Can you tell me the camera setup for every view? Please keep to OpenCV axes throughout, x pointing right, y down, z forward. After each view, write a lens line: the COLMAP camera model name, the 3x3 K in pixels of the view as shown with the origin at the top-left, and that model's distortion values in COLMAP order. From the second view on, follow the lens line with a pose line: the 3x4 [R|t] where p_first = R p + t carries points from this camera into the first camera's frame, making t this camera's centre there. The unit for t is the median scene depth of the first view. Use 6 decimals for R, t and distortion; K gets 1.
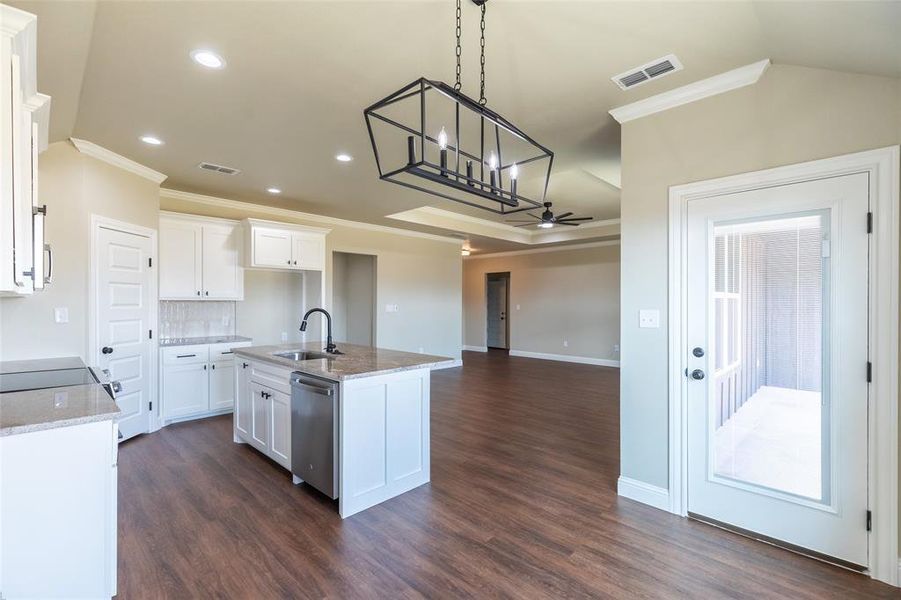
lens RADIAL K [[402.3, 0, 450.5], [0, 402.3, 303.6], [0, 0, 1]] dist [-0.002687, -0.000223]
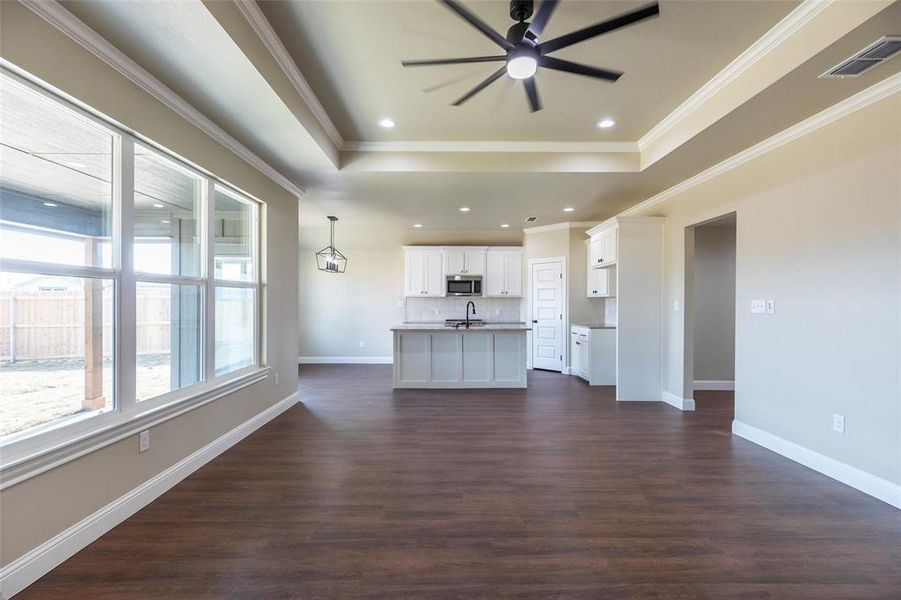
lens RADIAL K [[405.4, 0, 448.3], [0, 405.4, 299.1], [0, 0, 1]] dist [0.002376, -0.000619]
pose [[-0.709448, -0.008397, -0.704708, 0.682285], [-0.005591, 0.999965, -0.006287, 0.009894], [0.704736, -0.000520, -0.709469, 1.533933]]
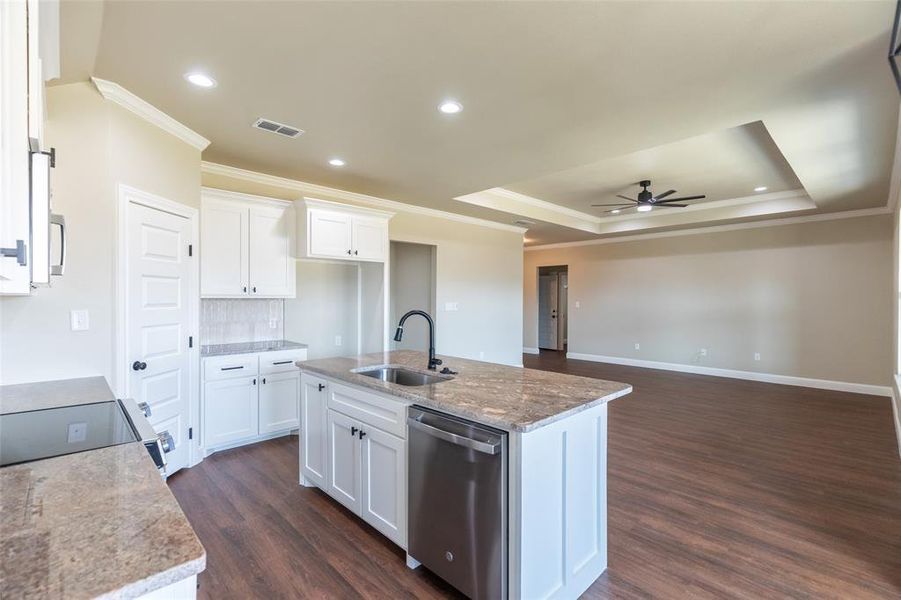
lens RADIAL K [[405.4, 0, 448.3], [0, 405.4, 299.1], [0, 0, 1]] dist [0.002376, -0.000619]
pose [[0.999403, 0.000684, -0.034544, -0.175436], [-0.000681, 1.000000, 0.000104, -0.006642], [0.034544, -0.000080, 0.999403, 0.181967]]
